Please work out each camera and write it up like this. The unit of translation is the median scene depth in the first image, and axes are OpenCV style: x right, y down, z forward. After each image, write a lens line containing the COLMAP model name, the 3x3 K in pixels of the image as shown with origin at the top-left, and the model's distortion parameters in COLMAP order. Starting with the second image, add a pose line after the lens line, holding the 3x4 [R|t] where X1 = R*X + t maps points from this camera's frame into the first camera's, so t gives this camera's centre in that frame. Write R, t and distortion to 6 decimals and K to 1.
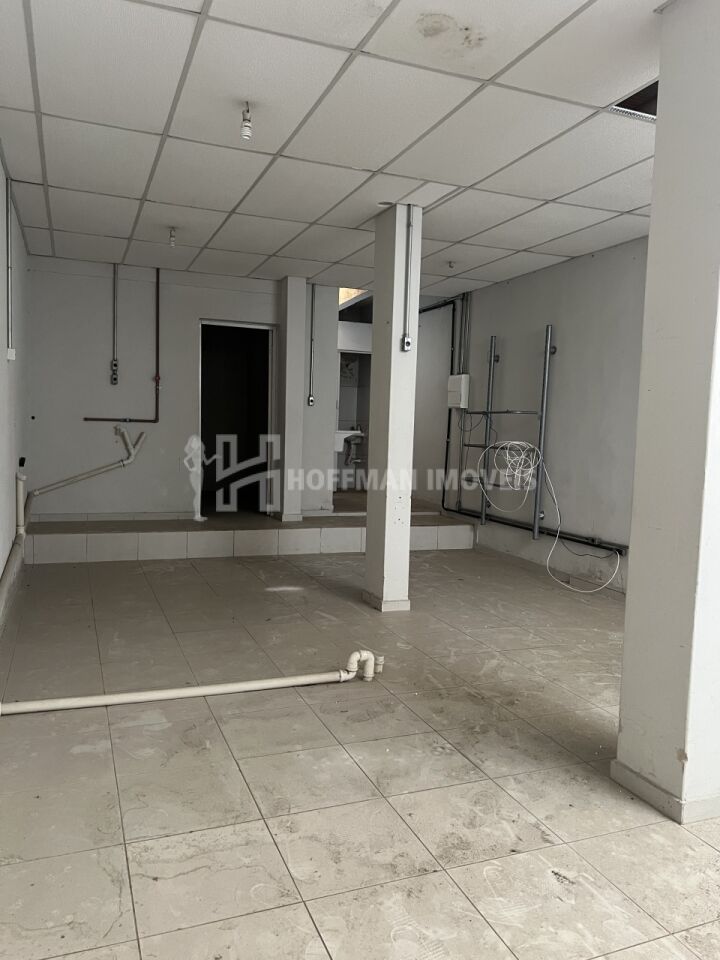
lens RADIAL K [[721.8, 0, 359.4], [0, 721.8, 481.4], [0, 0, 1]] dist [0.005139, -0.003321]
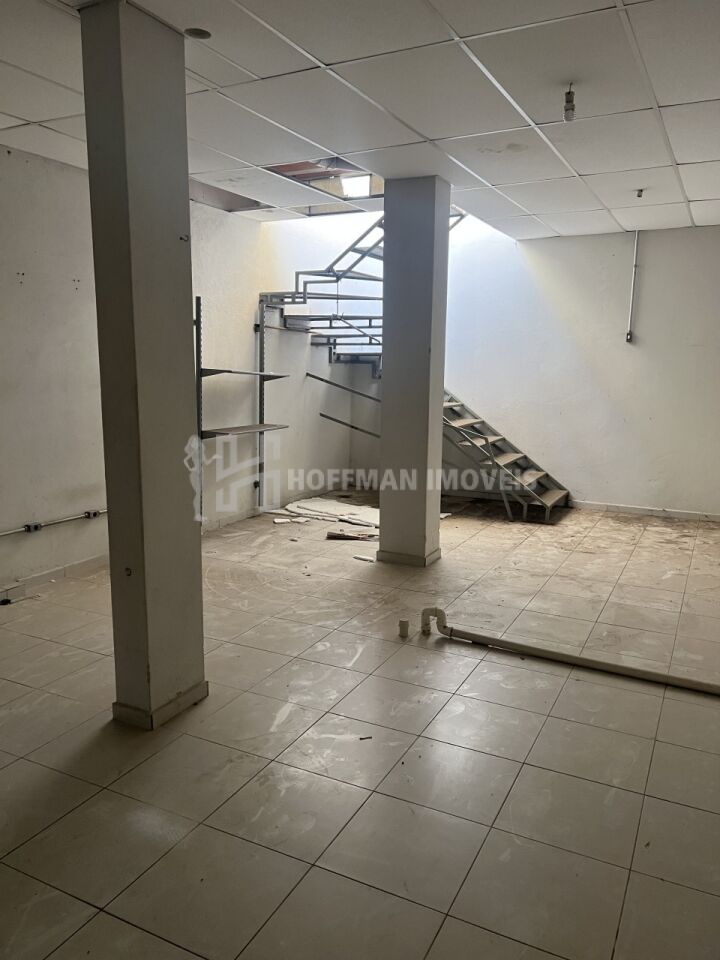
lens RADIAL K [[721.8, 0, 360.3], [0, 721.8, 479.9], [0, 0, 1]] dist [0.005139, -0.003321]
pose [[-0.655340, -0.165882, 0.736894, -0.910684], [0.032035, 0.968605, 0.246532, -0.297352], [-0.754654, 0.185169, -0.629452, 2.253548]]
